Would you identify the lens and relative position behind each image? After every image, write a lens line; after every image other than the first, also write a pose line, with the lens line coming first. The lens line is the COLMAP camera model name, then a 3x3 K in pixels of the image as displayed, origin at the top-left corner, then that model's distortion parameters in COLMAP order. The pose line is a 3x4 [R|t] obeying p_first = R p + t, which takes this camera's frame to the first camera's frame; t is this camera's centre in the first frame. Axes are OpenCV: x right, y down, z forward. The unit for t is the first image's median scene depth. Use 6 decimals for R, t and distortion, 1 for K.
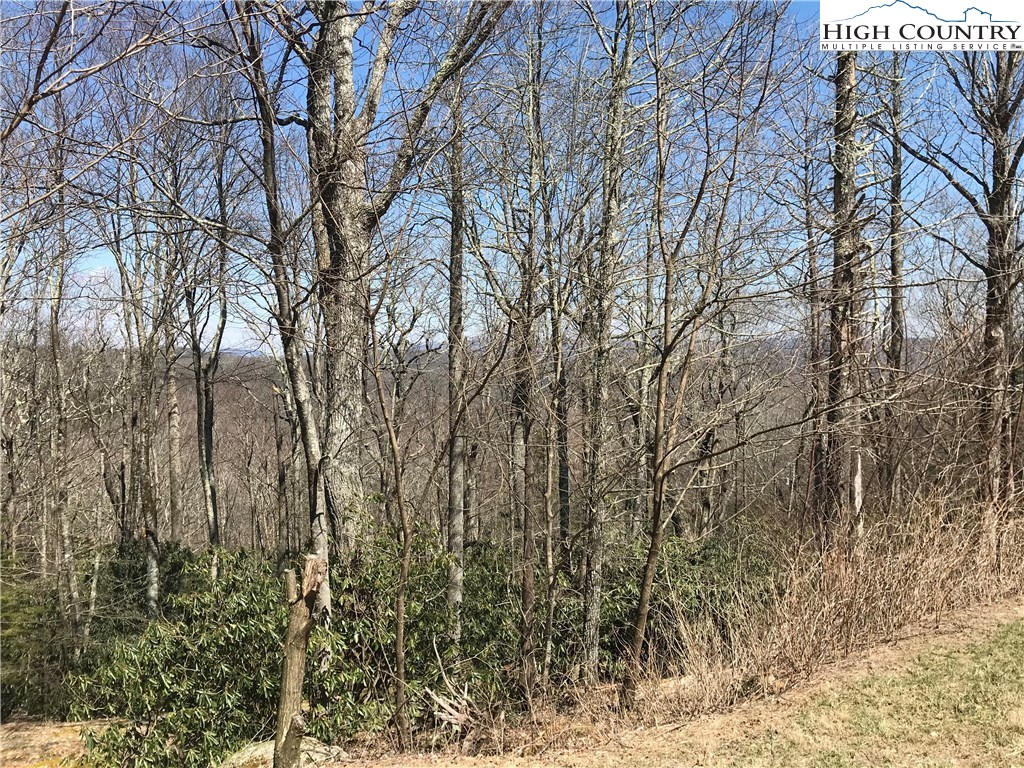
lens RADIAL K [[832.1, 0, 507.8], [0, 832.1, 388.2], [0, 0, 1]] dist [0.048844, -0.076284]
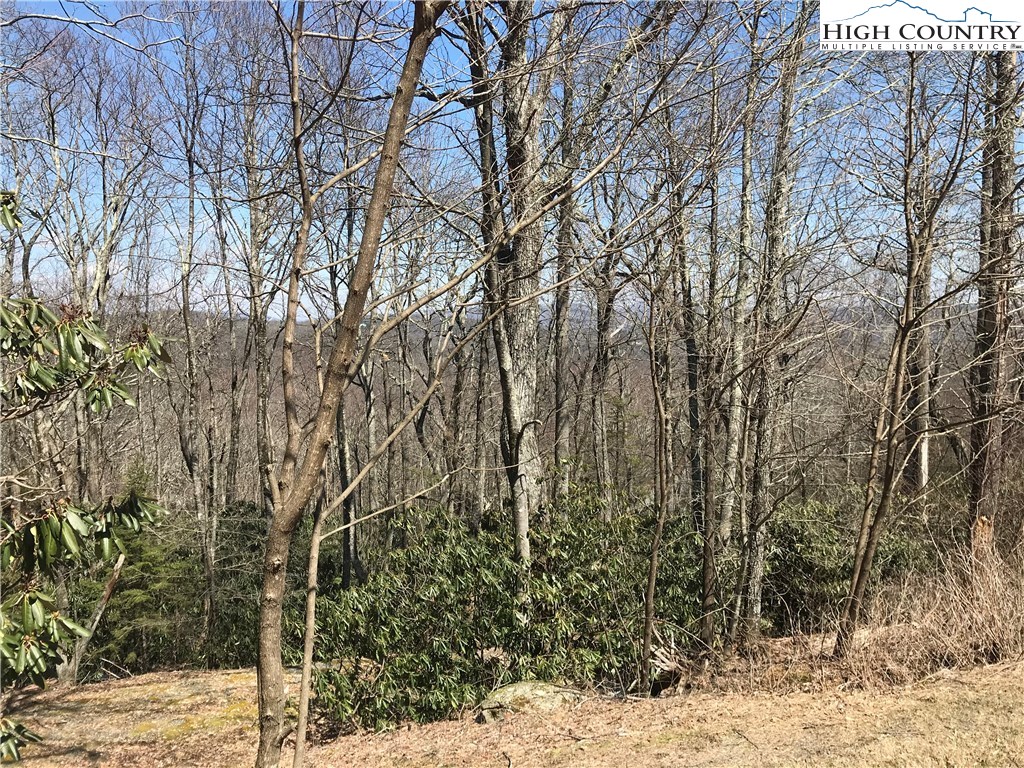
lens RADIAL K [[832.0, 0, 507.4], [0, 832.0, 385.8], [0, 0, 1]] dist [0.046777, -0.072439]
pose [[0.999945, 0.003632, -0.009878, -0.225354], [-0.003238, 0.999210, 0.039599, -0.006197], [0.010014, -0.039565, 0.999167, -0.055227]]
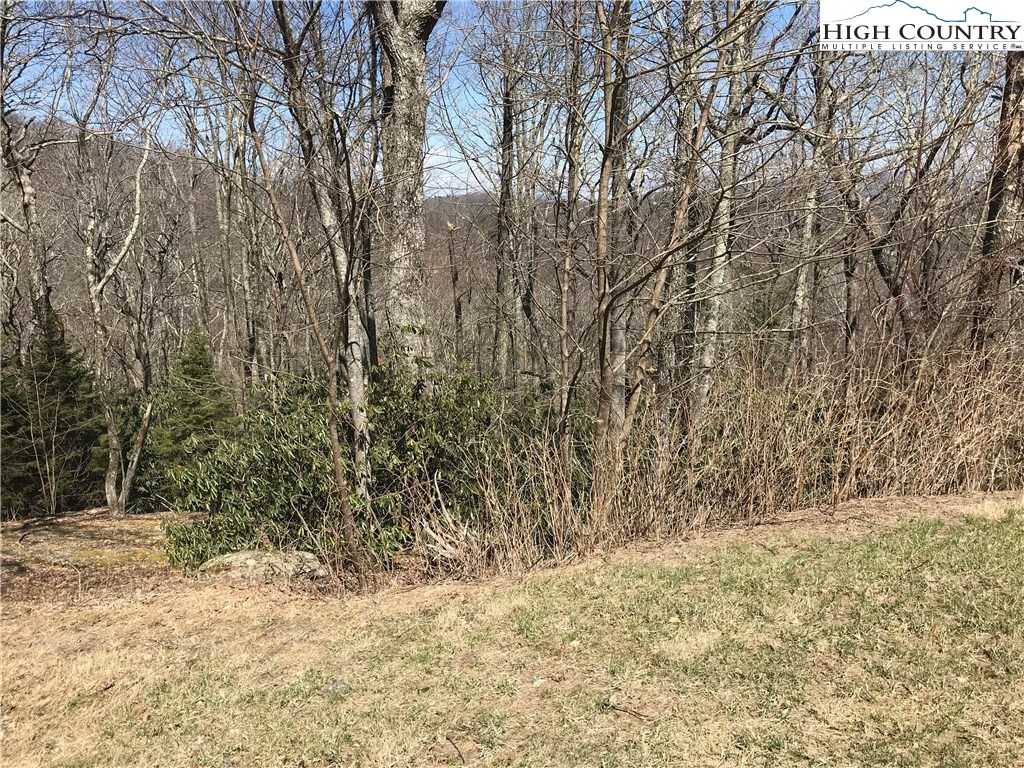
lens RADIAL K [[832.0, 0, 507.4], [0, 832.0, 385.8], [0, 0, 1]] dist [0.046777, -0.072439]
pose [[0.937867, 0.056232, -0.342409, 0.282611], [0.006590, 0.983717, 0.179601, 0.023102], [0.346933, -0.170698, 0.922225, 0.134004]]
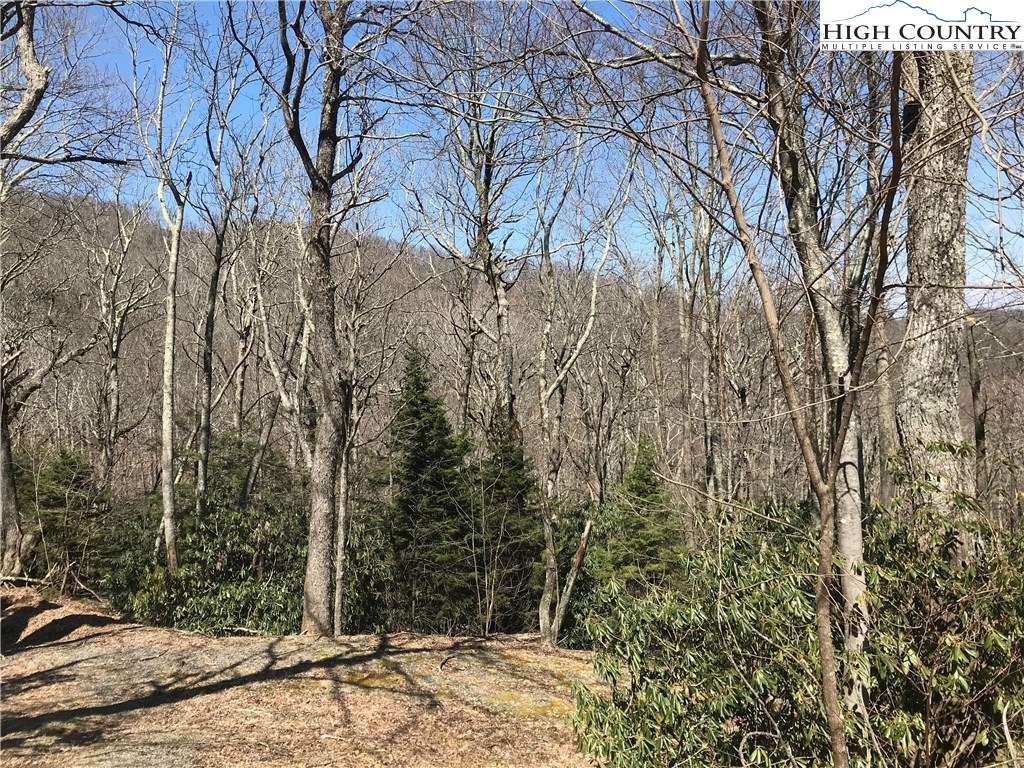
lens RADIAL K [[838.9, 0, 508.4], [0, 838.9, 380.8], [0, 0, 1]] dist [0.059597, -0.083516]
pose [[0.629140, 0.006791, -0.777262, 0.117709], [0.017346, 0.999590, 0.022774, 0.064551], [0.777098, -0.027810, 0.628764, 0.370340]]
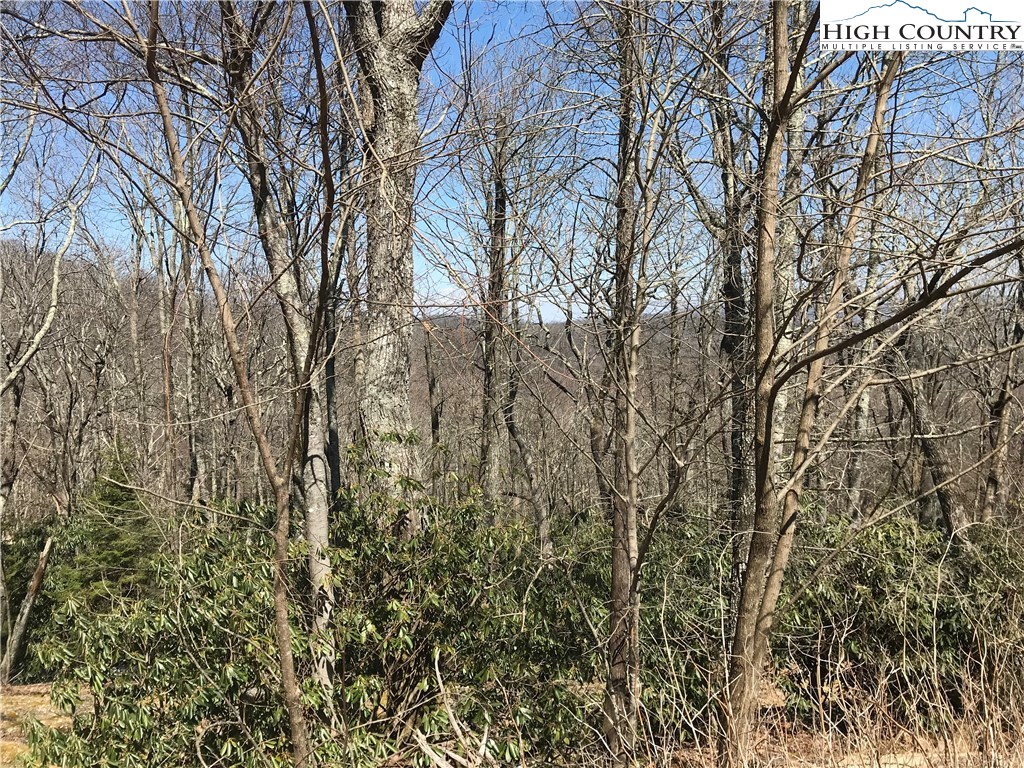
lens RADIAL K [[838.9, 0, 508.4], [0, 838.9, 380.8], [0, 0, 1]] dist [0.059597, -0.083516]
pose [[0.953719, 0.005433, -0.300650, 0.139819], [0.004588, 0.999457, 0.032617, 0.062576], [0.300664, -0.032487, 0.953177, 0.364471]]
